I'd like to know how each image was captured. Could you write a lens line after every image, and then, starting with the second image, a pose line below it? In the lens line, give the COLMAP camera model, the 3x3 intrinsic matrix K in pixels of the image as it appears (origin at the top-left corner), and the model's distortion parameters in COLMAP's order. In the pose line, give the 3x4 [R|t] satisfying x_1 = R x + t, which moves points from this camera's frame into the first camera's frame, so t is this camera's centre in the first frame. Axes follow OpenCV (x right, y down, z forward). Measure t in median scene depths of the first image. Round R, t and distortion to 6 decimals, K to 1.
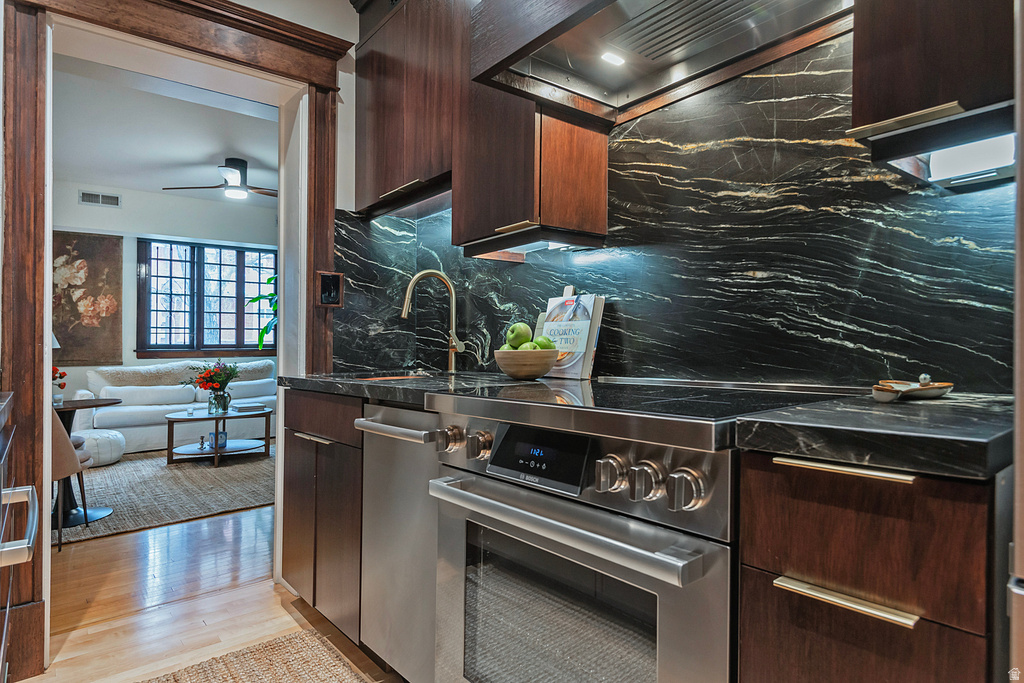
lens RADIAL K [[587.1, 0, 536.4], [0, 587.1, 337.2], [0, 0, 1]] dist [0.038130, -0.020289]
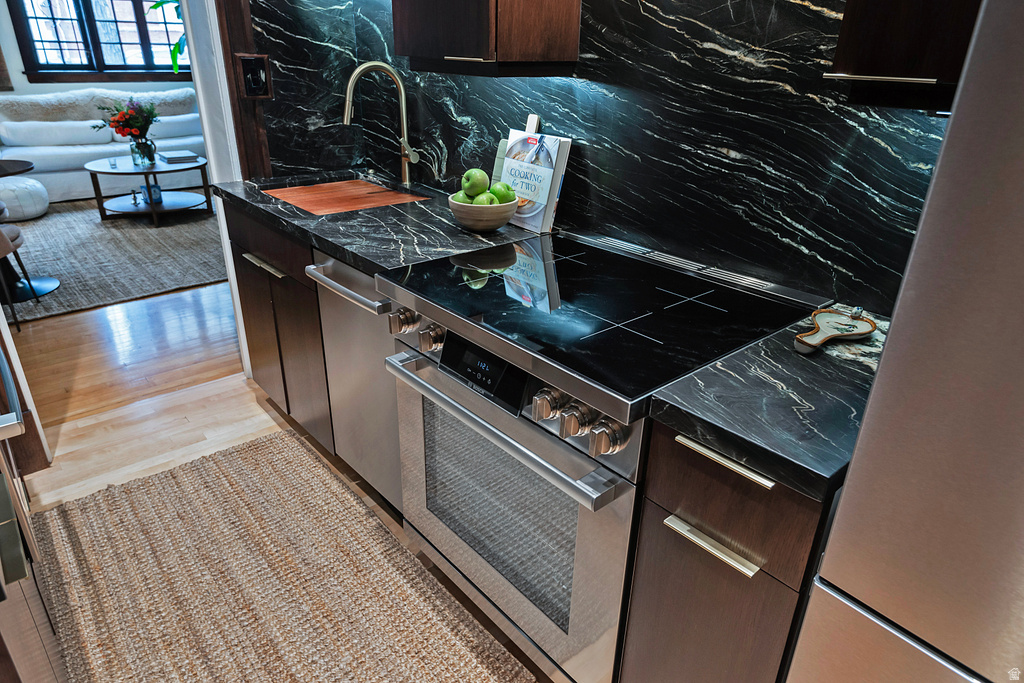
lens RADIAL K [[660.3, 0, 529.0], [0, 660.3, 344.1], [0, 0, 1]] dist [0.046928, -0.034552]
pose [[0.999651, 0.014340, 0.022182, 0.024587], [-0.022469, 0.903157, 0.428721, -0.153805], [-0.013886, -0.429070, 0.903165, -0.027590]]
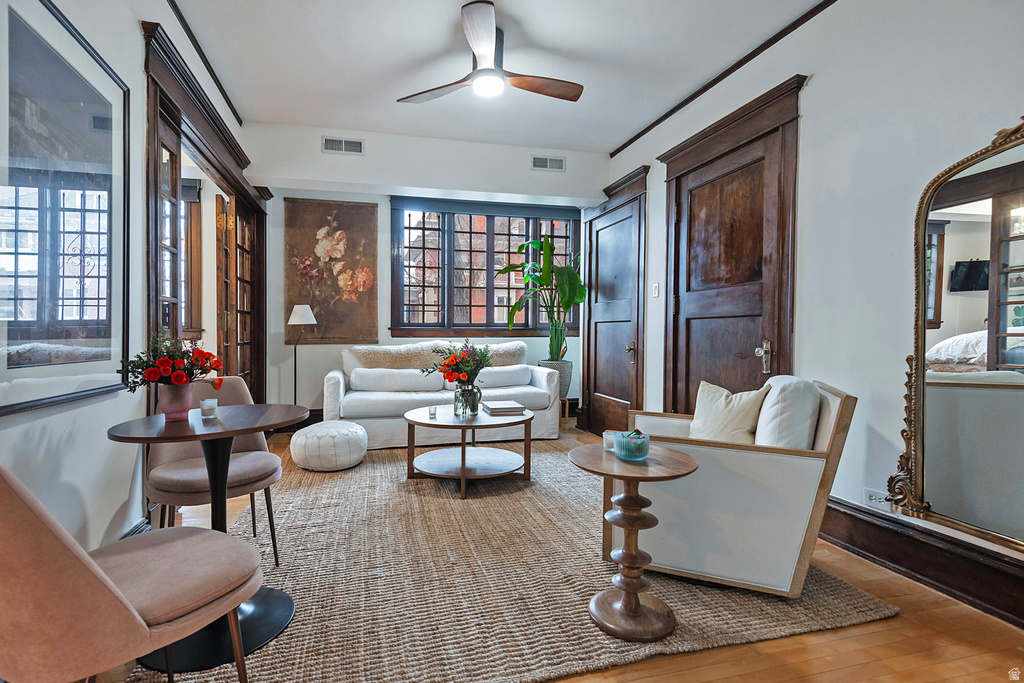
lens RADIAL K [[511.1, 0, 513.7], [0, 511.1, 327.9], [0, 0, 1]] dist [0.048638, -0.028182]
pose [[0.916601, 0.005757, -0.399762, -0.538870], [-0.000229, 0.999904, 0.013873, 0.032600], [0.399803, -0.012624, 0.916514, 1.039633]]
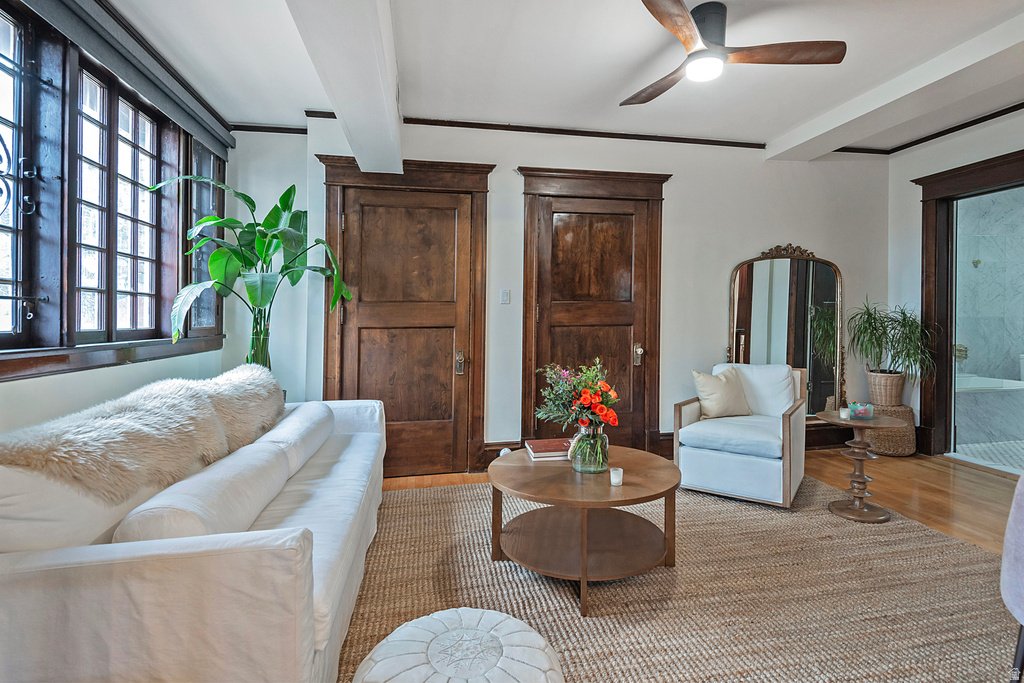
lens RADIAL K [[470.3, 0, 512.1], [0, 470.3, 332.9], [0, 0, 1]] dist [0.000064, -0.020692]
pose [[0.483576, -0.009261, 0.875253, -2.110541], [-0.012718, 0.999764, 0.017605, 0.021012], [-0.875210, -0.019645, 0.483344, 2.013182]]
